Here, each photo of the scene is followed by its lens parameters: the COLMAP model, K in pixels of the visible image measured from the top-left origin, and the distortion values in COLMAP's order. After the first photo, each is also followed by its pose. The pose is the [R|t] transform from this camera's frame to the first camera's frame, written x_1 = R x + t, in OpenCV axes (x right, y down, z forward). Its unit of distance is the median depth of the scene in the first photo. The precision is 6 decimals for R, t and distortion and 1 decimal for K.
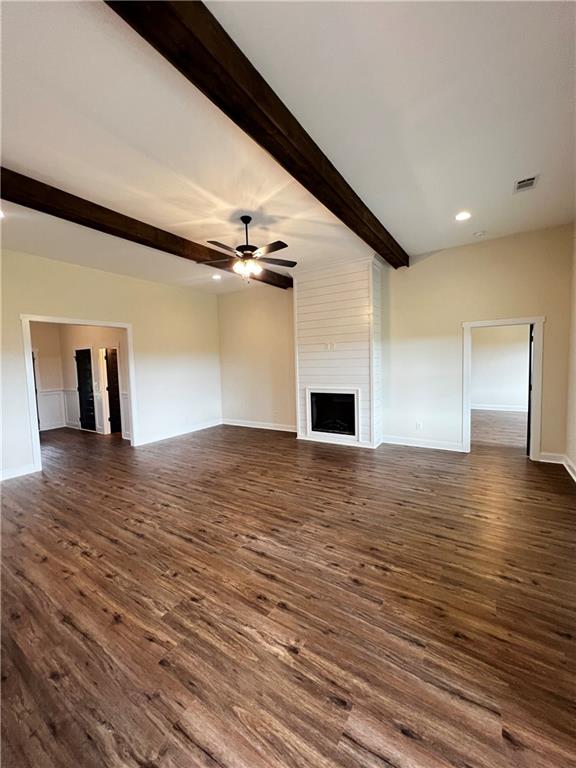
lens RADIAL K [[304.8, 0, 285.0], [0, 304.8, 383.0], [0, 0, 1]] dist [0.001772, -0.000552]
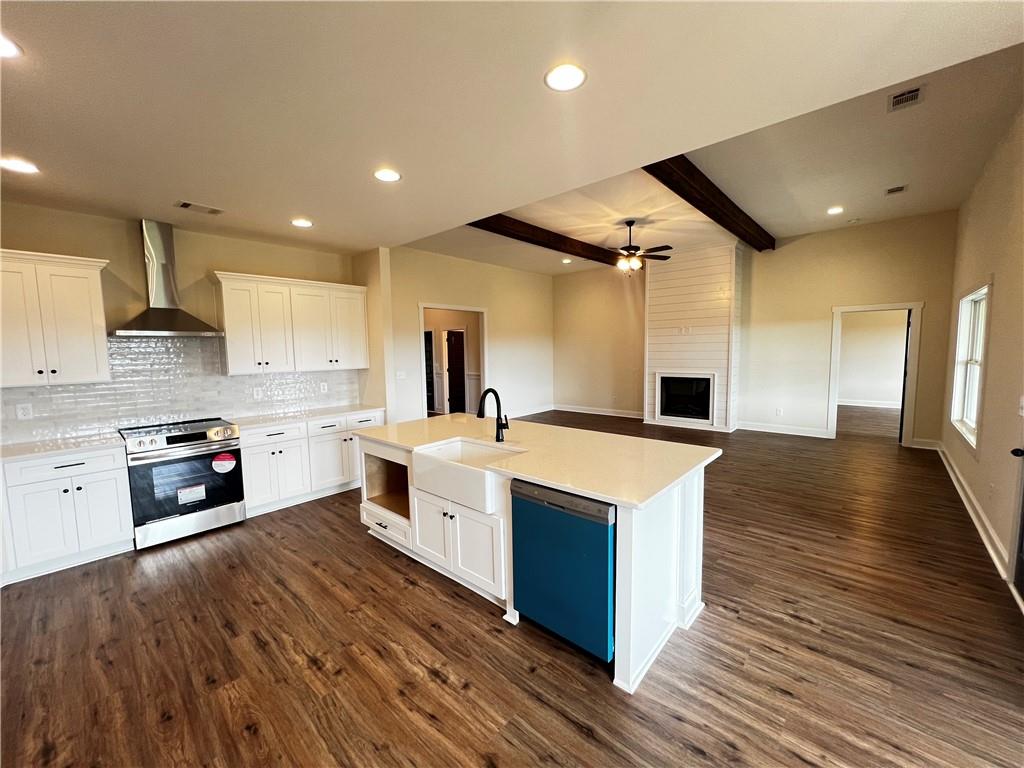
lens RADIAL K [[406.5, 0, 506.6], [0, 406.5, 386.0], [0, 0, 1]] dist [0.001772, -0.000552]
pose [[0.987329, 0.027078, -0.156359, -0.245753], [-0.023522, 0.999422, 0.024546, 0.048819], [0.156933, -0.020557, 0.987395, -0.469293]]
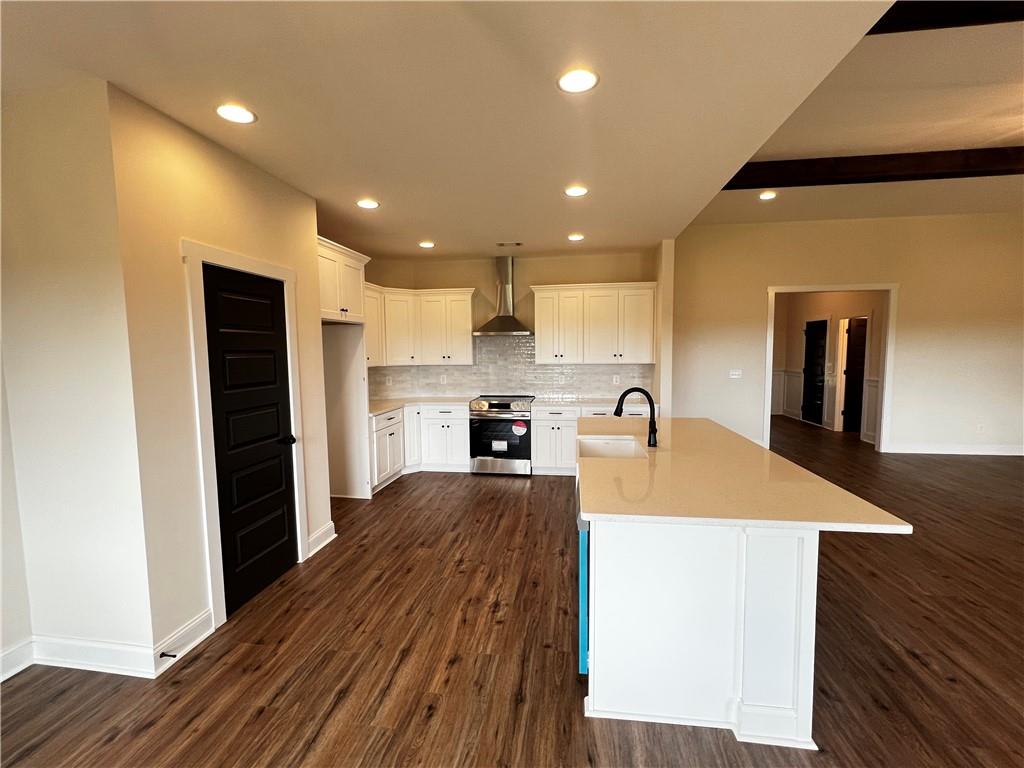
lens RADIAL K [[448.7, 0, 508.8], [0, 448.7, 386.3], [0, 0, 1]] dist [-0.000103, 0.000136]
pose [[0.422596, 0.102525, -0.900500, 0.099713], [-0.068241, 0.994360, 0.081187, 0.028746], [0.903745, 0.027142, 0.427209, -0.324867]]
